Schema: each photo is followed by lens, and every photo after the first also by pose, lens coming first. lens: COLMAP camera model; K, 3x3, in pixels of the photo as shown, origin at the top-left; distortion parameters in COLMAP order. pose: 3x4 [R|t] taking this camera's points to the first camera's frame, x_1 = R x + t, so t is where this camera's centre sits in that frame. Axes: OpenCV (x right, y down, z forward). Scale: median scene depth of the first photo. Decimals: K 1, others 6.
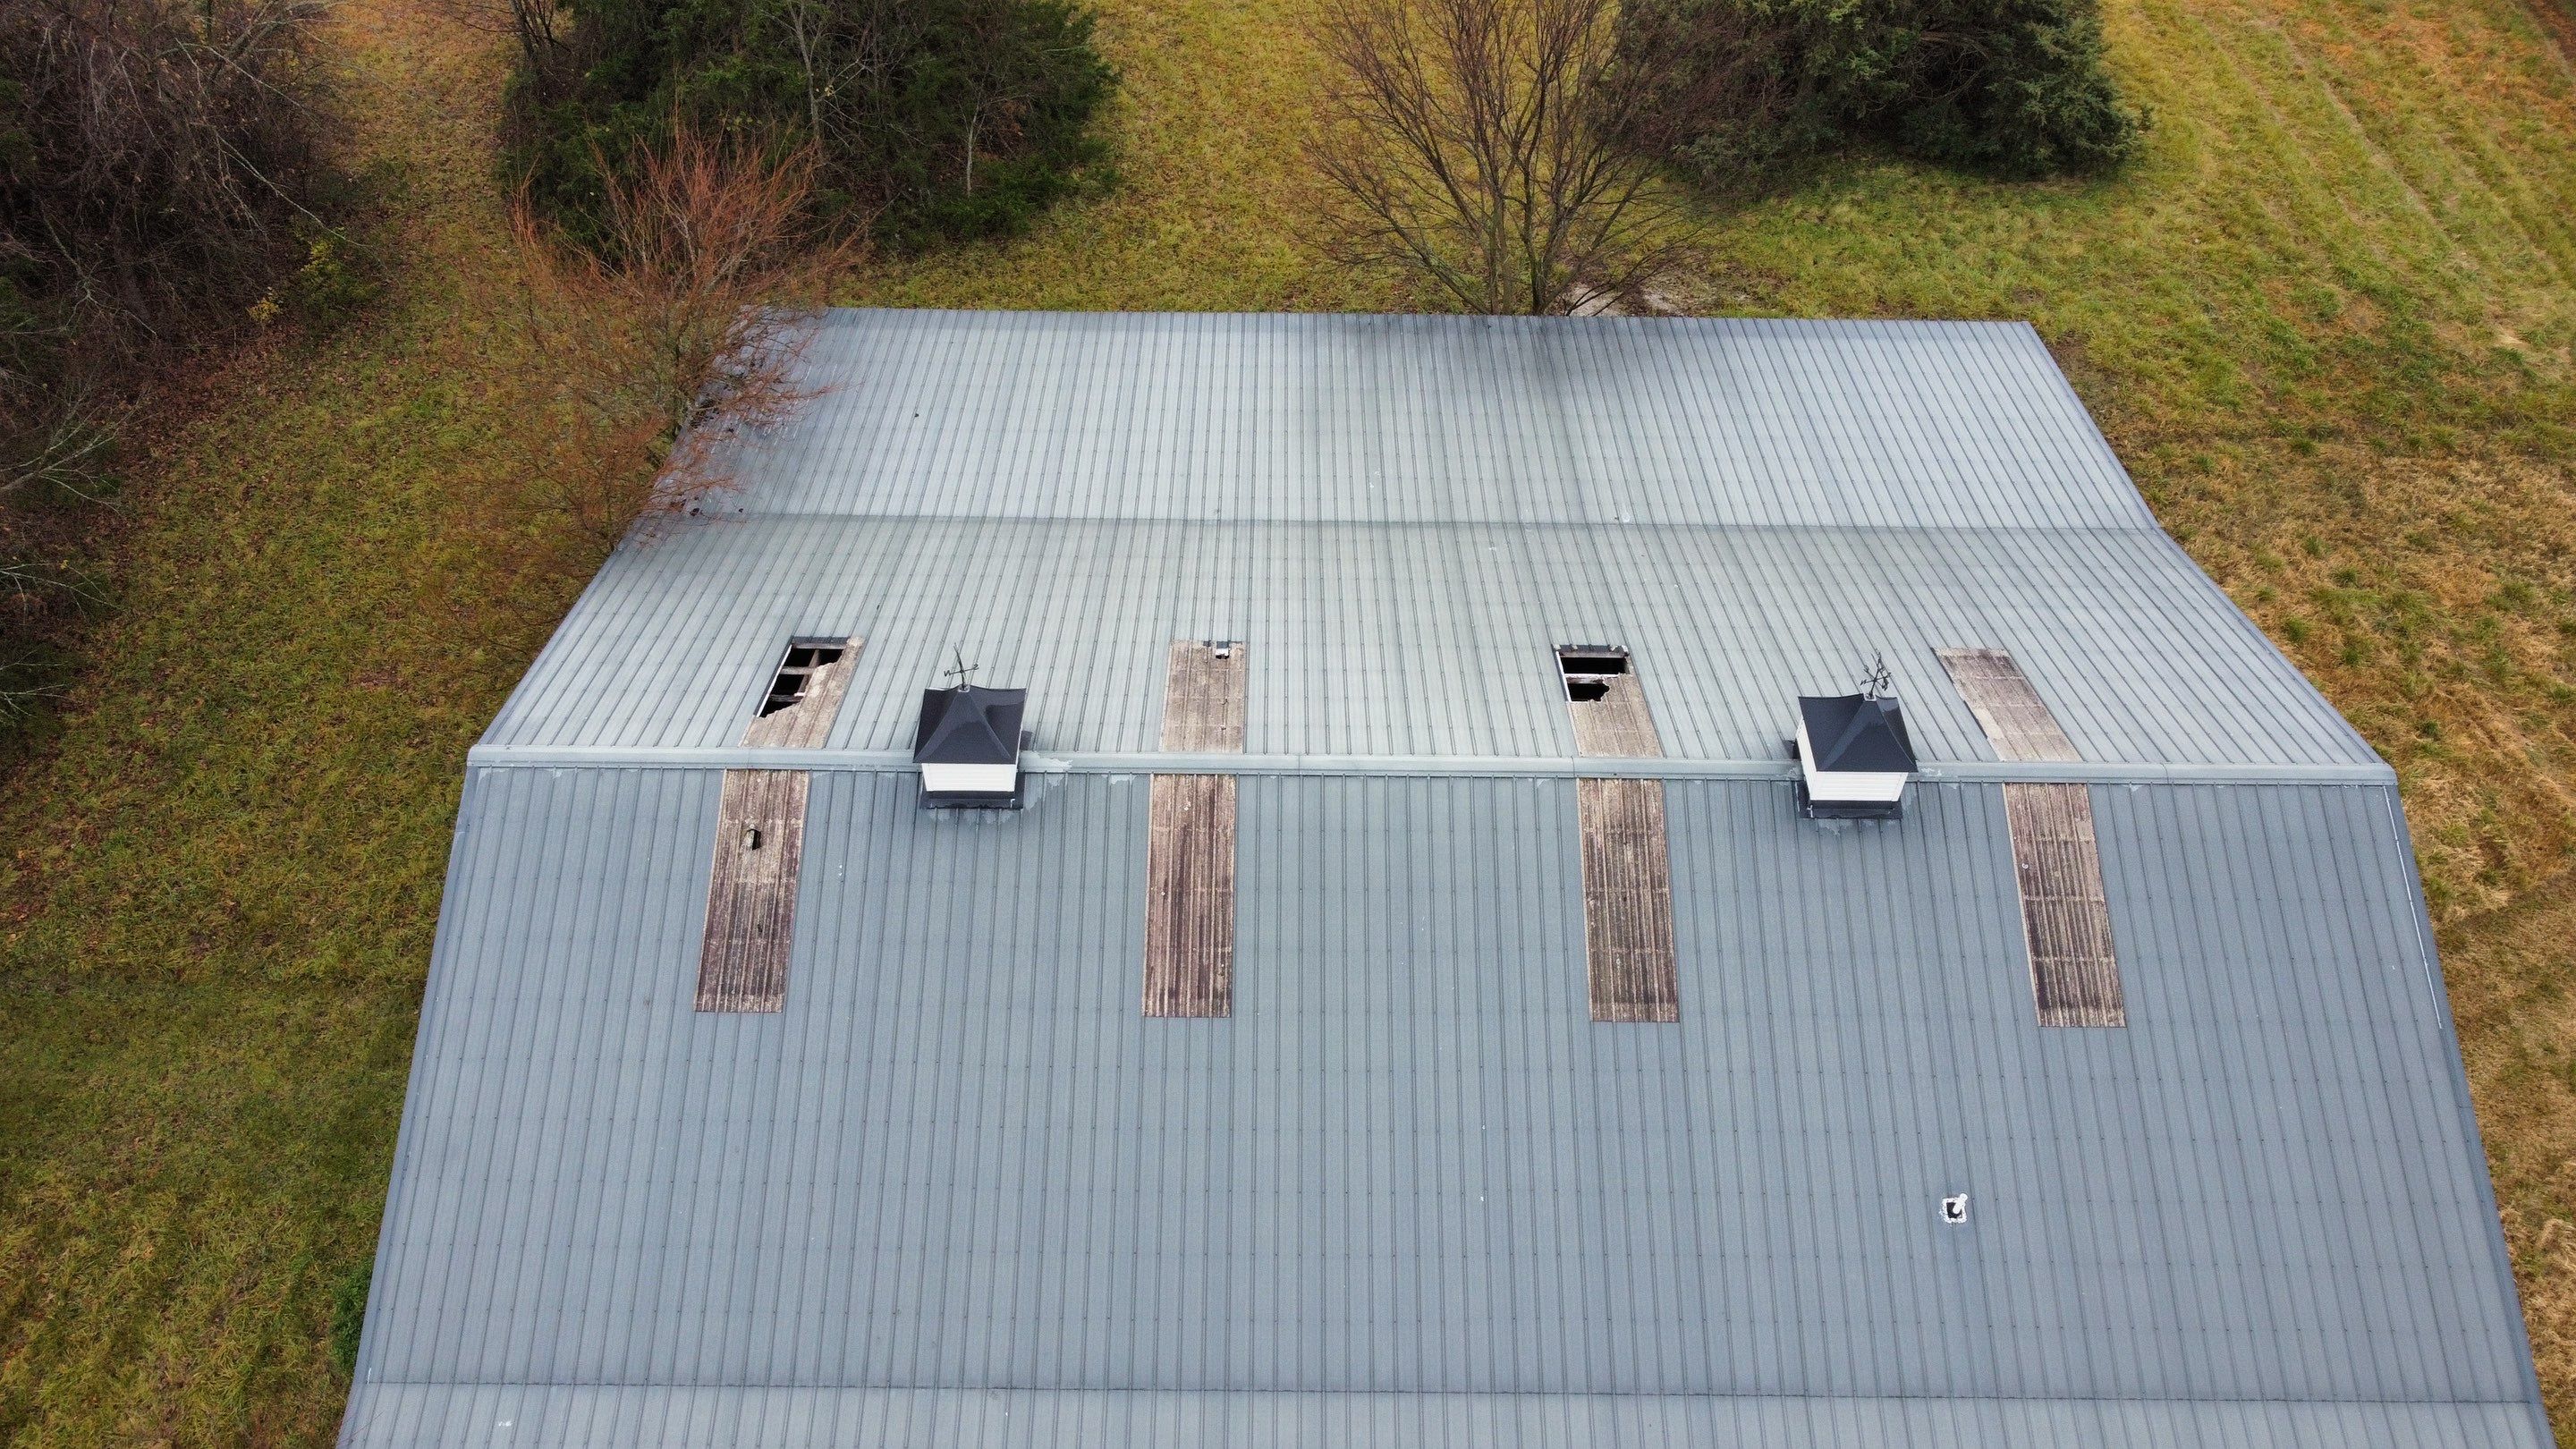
lens RADIAL K [[1963.7, 0, 1283.5], [0, 1963.7, 724.0], [0, 0, 1]] dist [-0.007163, -0.003318]
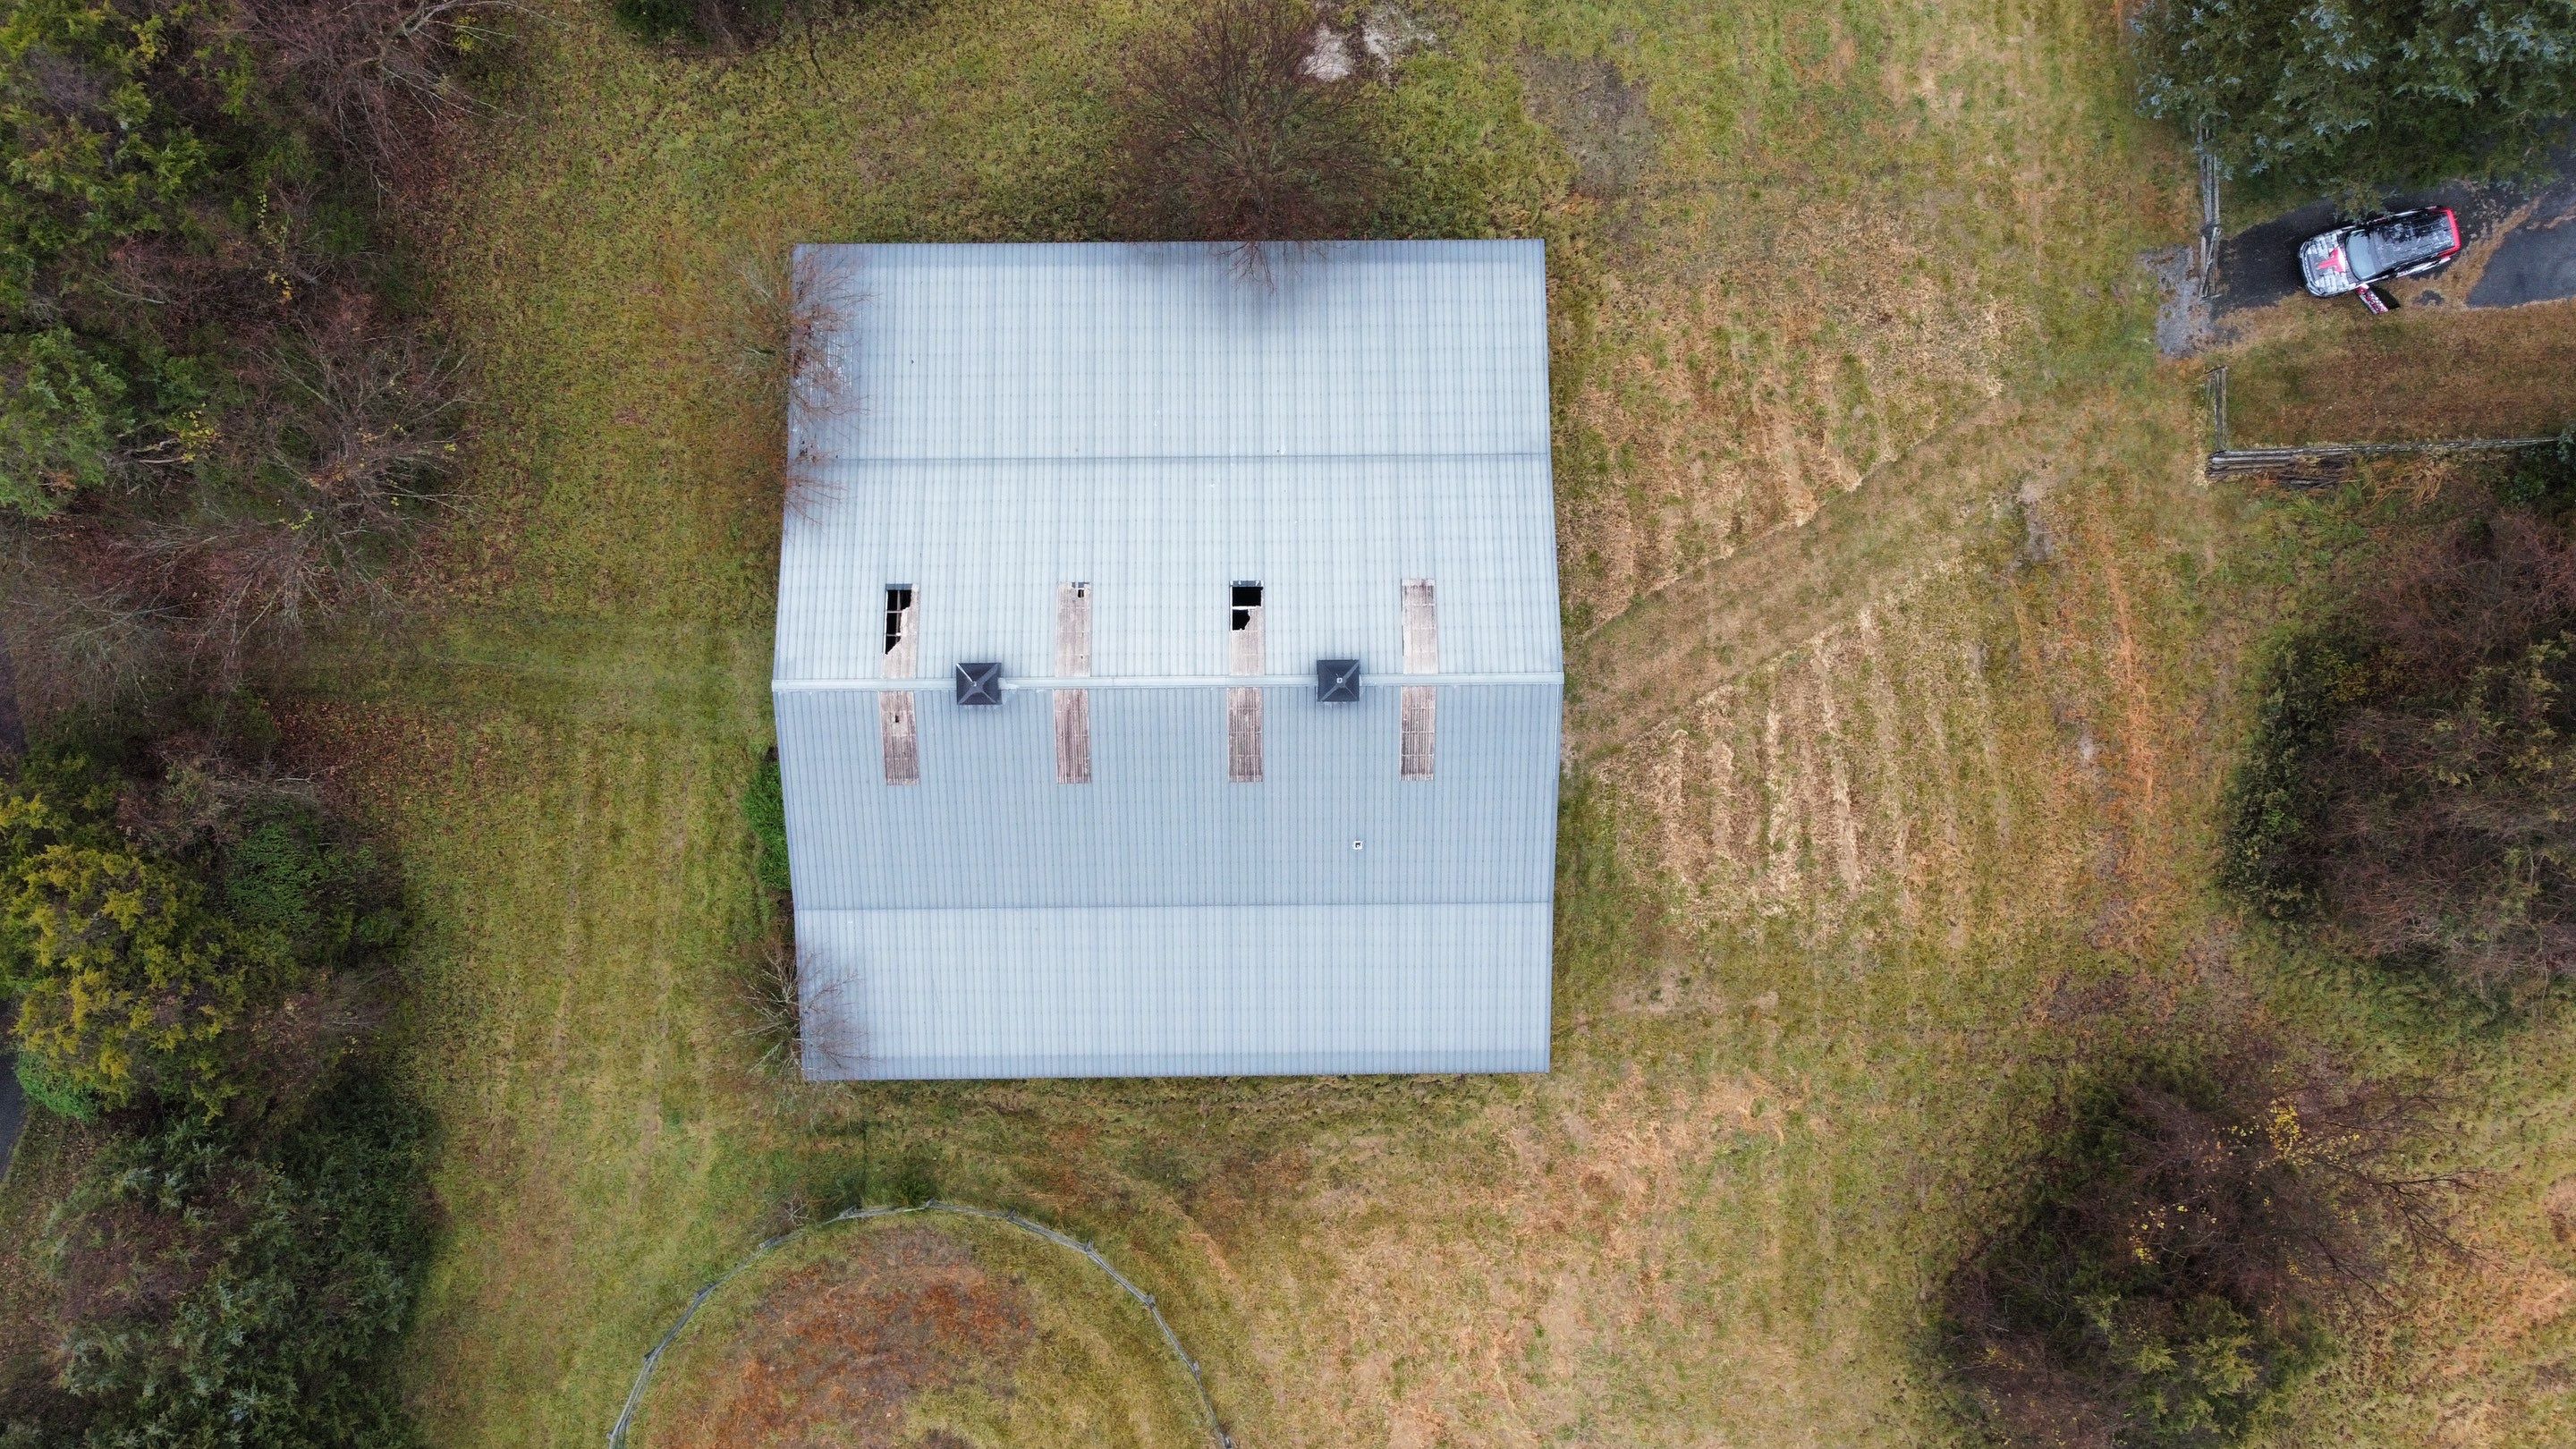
lens RADIAL K [[1963.7, 0, 1290.7], [0, 1963.7, 723.8], [0, 0, 1]] dist [-0.007163, -0.003318]
pose [[0.999892, -0.012963, 0.006975, 0.211207], [0.004657, 0.728048, 0.685511, -1.617561], [-0.013964, -0.685404, 0.728029, -0.813853]]
